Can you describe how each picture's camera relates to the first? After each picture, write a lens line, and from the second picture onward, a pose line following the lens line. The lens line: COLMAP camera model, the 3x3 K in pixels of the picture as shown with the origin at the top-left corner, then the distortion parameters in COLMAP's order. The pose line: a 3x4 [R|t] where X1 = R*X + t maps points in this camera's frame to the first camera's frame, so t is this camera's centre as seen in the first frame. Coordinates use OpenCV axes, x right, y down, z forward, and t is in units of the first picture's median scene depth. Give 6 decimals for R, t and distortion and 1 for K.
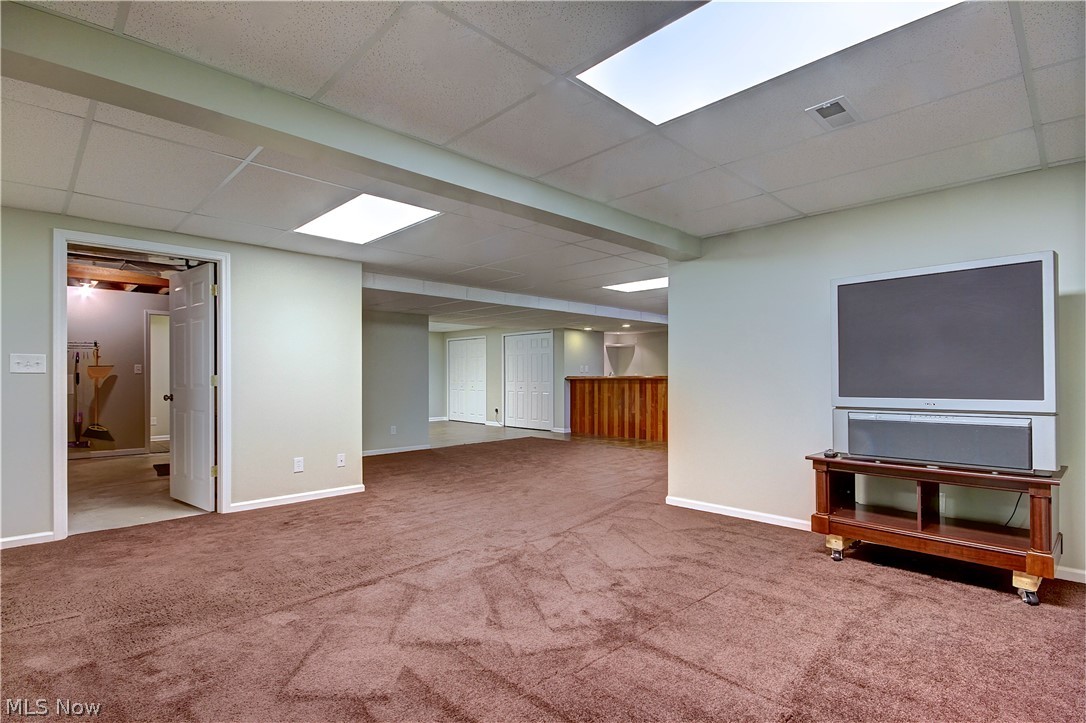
lens RADIAL K [[530.1, 0, 550.8], [0, 530.1, 369.0], [0, 0, 1]] dist [-0.019817, 0.000469]
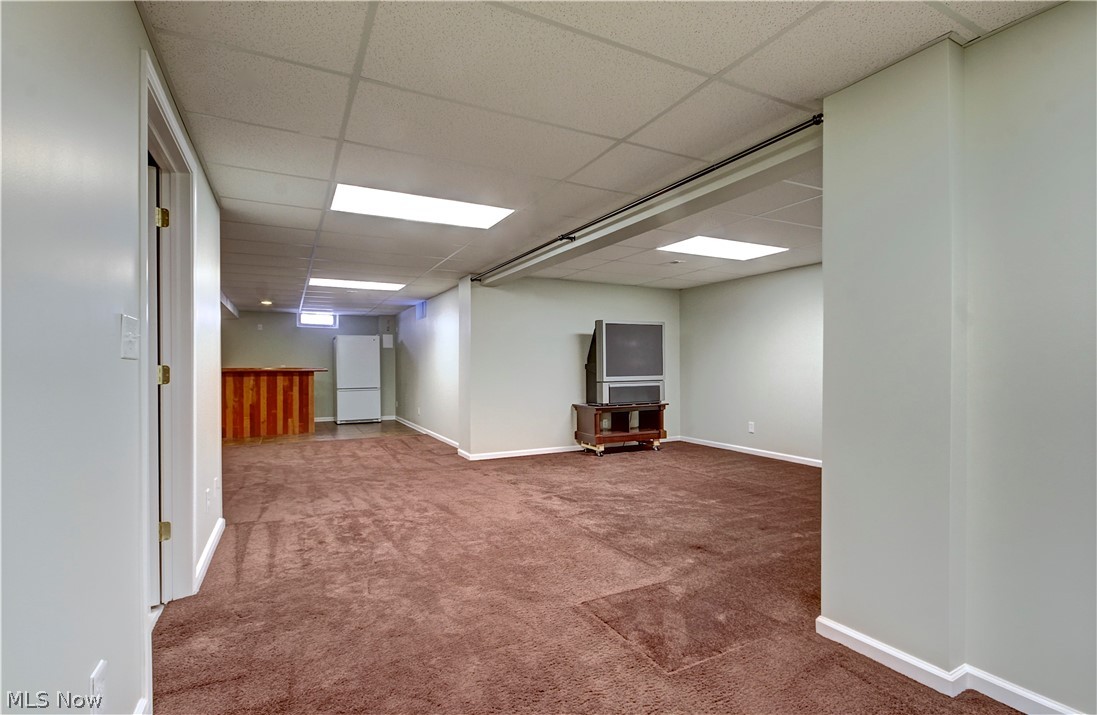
lens RADIAL K [[511.0, 0, 546.8], [0, 511.0, 364.3], [0, 0, 1]] dist [0.003992, -0.003945]
pose [[0.300699, 0.009544, 0.953671, -0.437357], [-0.009831, 0.999928, -0.006907, 0.006253], [-0.953668, -0.007299, 0.300771, 0.186198]]
